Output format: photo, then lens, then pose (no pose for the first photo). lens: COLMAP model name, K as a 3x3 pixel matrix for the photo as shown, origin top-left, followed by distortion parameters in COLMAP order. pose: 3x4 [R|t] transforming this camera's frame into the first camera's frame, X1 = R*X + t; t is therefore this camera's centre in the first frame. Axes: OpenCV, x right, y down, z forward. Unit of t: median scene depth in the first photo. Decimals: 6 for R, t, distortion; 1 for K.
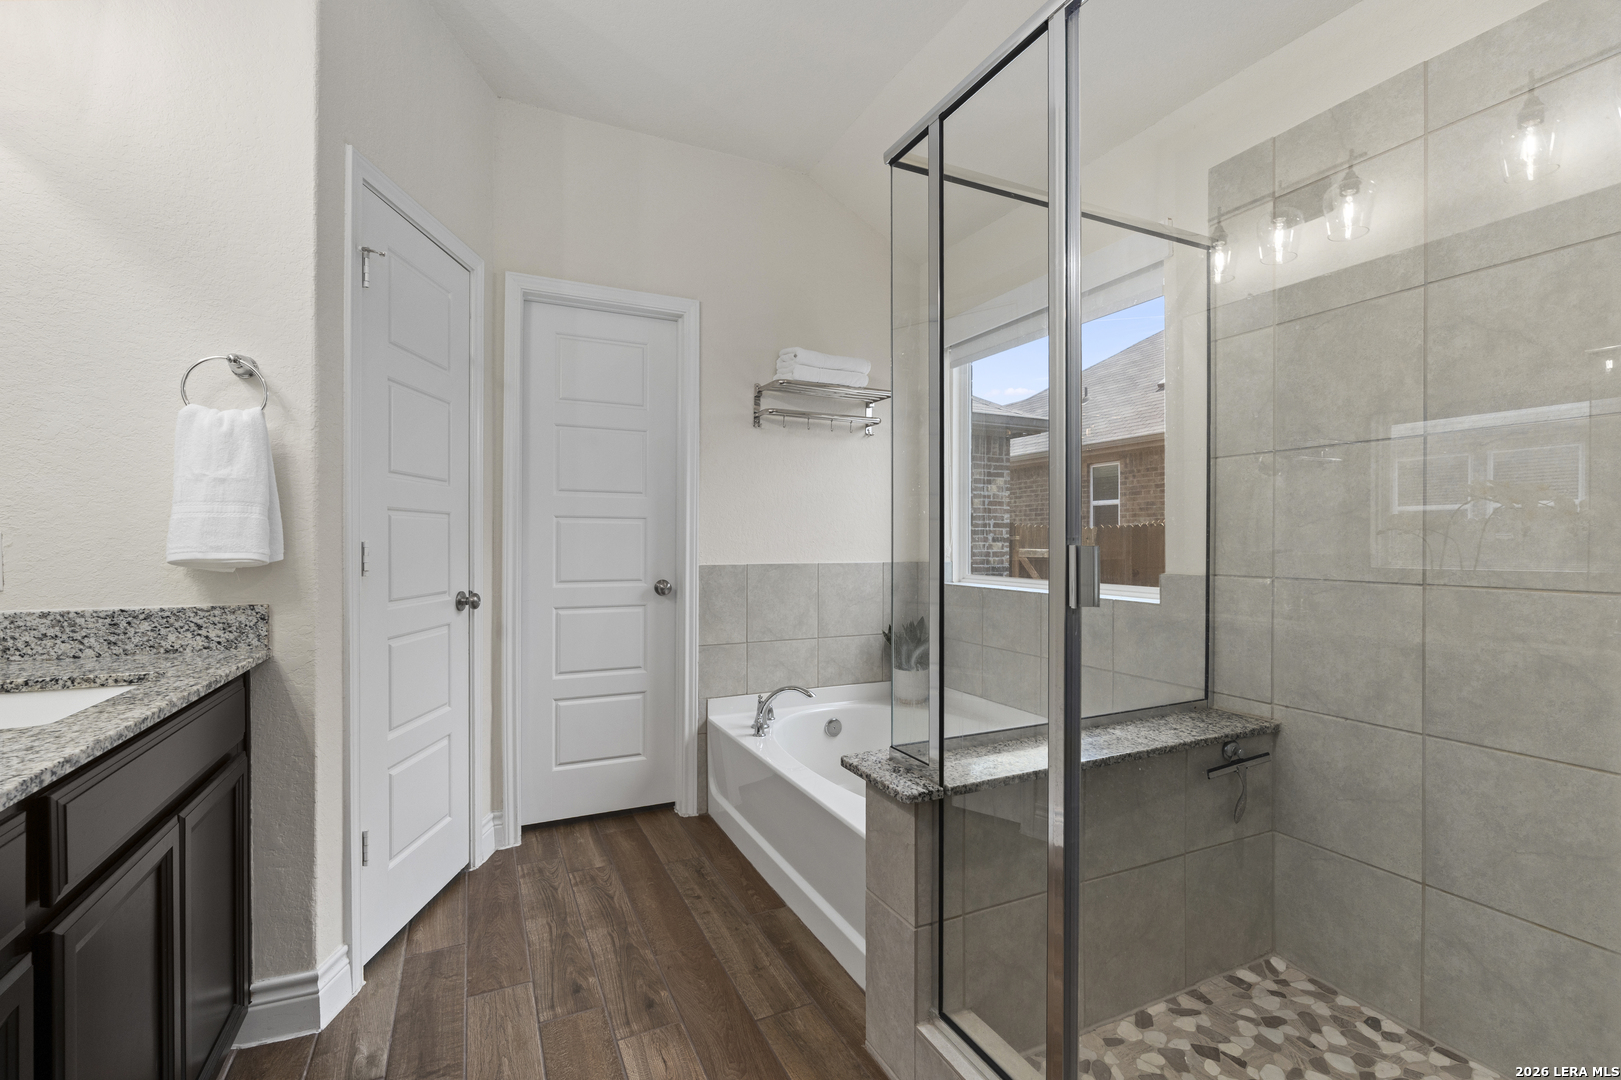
lens RADIAL K [[712.0, 0, 819.5], [0, 712.0, 539.7], [0, 0, 1]] dist [-0.005698, 0.000829]
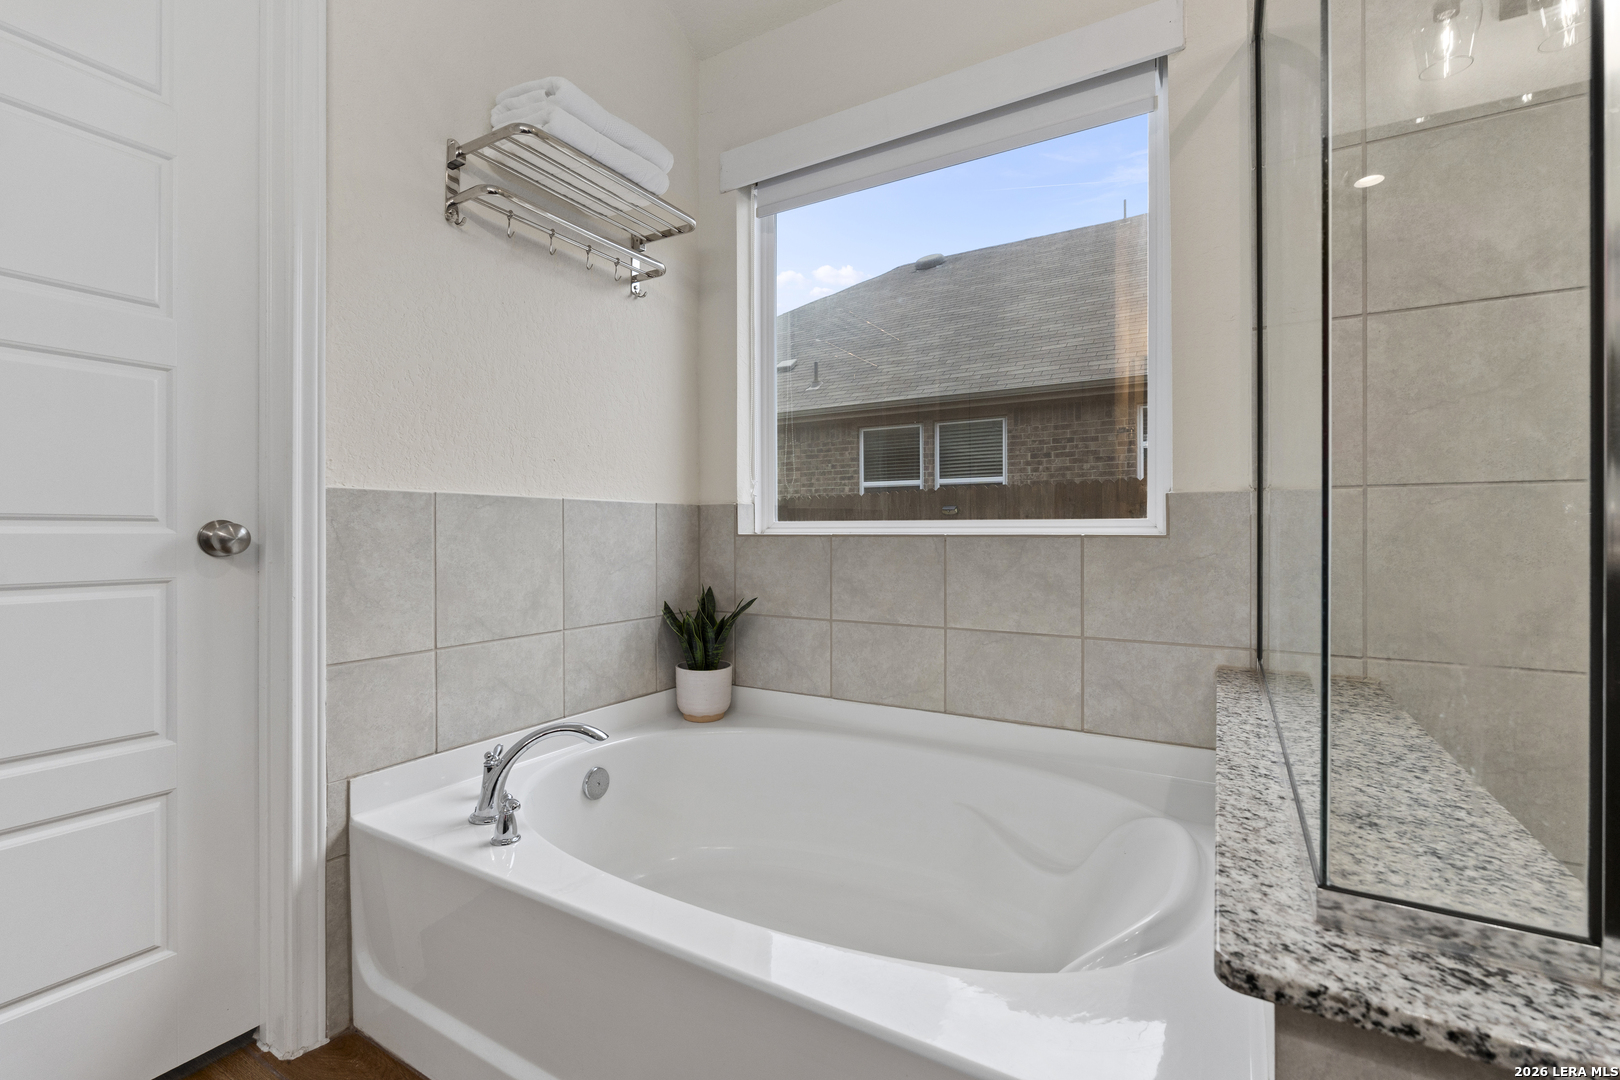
lens RADIAL K [[711.6, 0, 815.2], [0, 711.6, 529.3], [0, 0, 1]] dist [-0.005698, 0.000829]
pose [[0.836838, -0.003138, 0.547441, -0.193637], [0.002410, 0.999995, 0.002048, 0.076771], [-0.547445, -0.000394, 0.836842, 0.560046]]
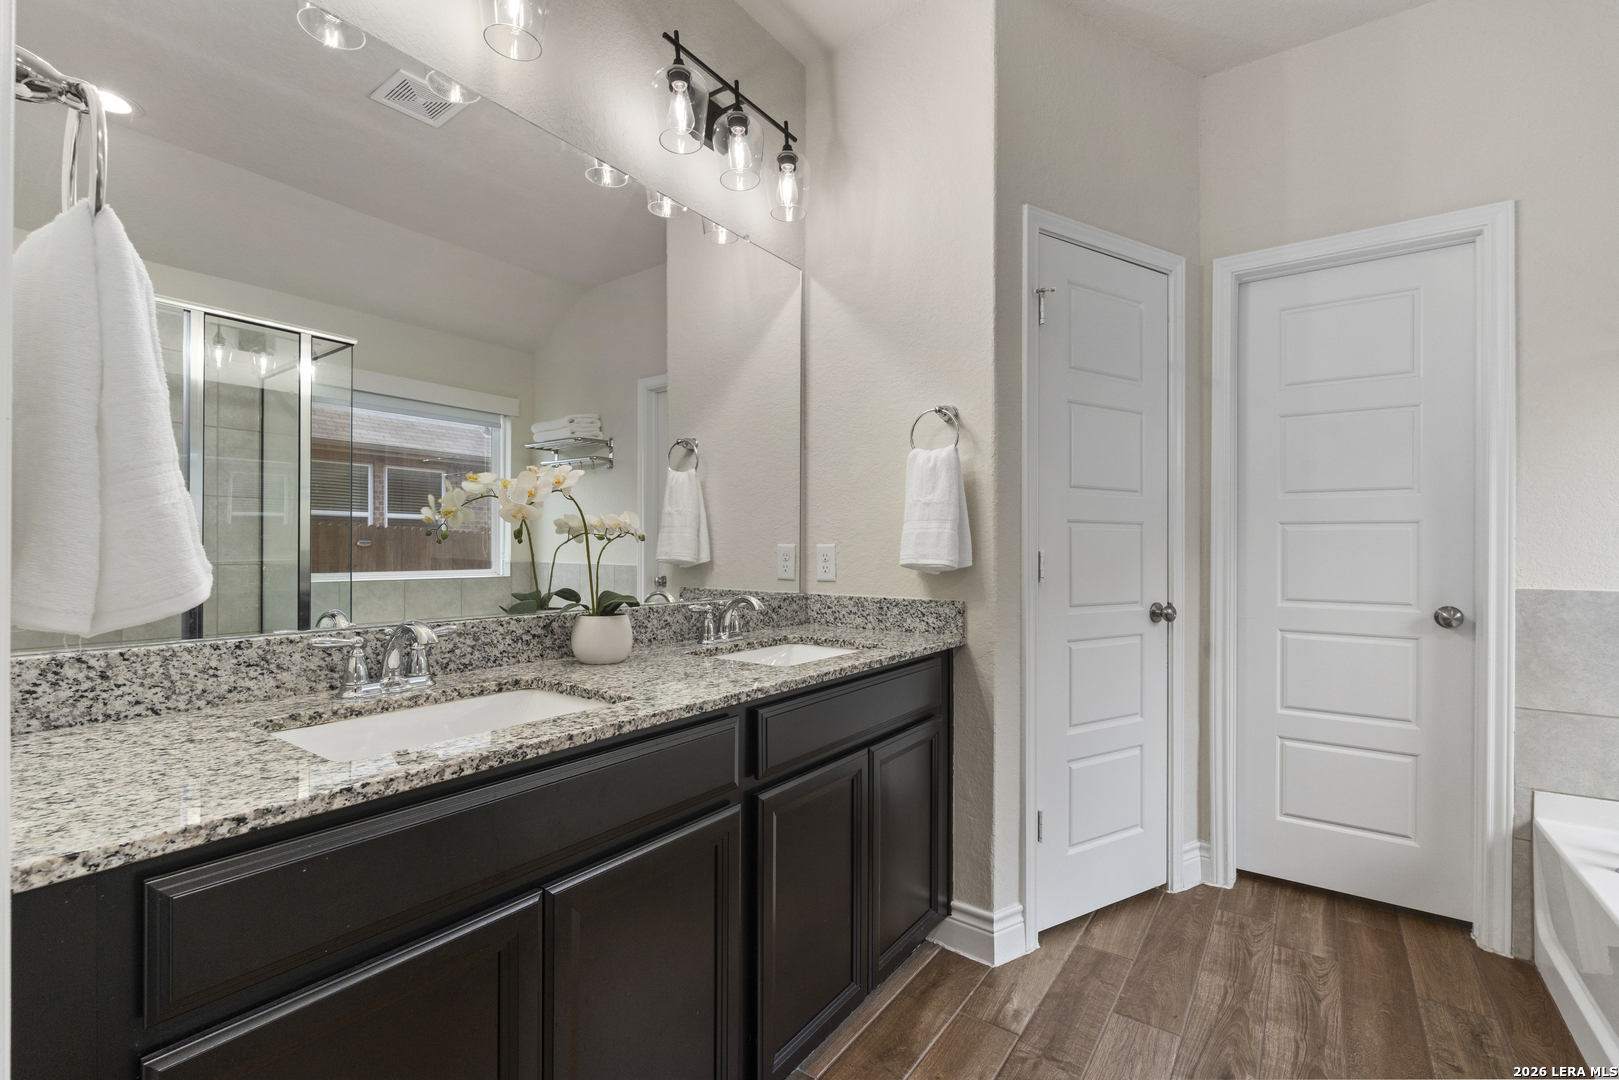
lens RADIAL K [[711.2, 0, 817.8], [0, 711.2, 542.3], [0, 0, 1]] dist [-0.005698, 0.000829]
pose [[0.478819, -0.004404, -0.877903, 0.129064], [-0.003231, 0.999972, -0.006779, -0.002146], [0.877908, 0.006083, 0.478791, 0.116316]]
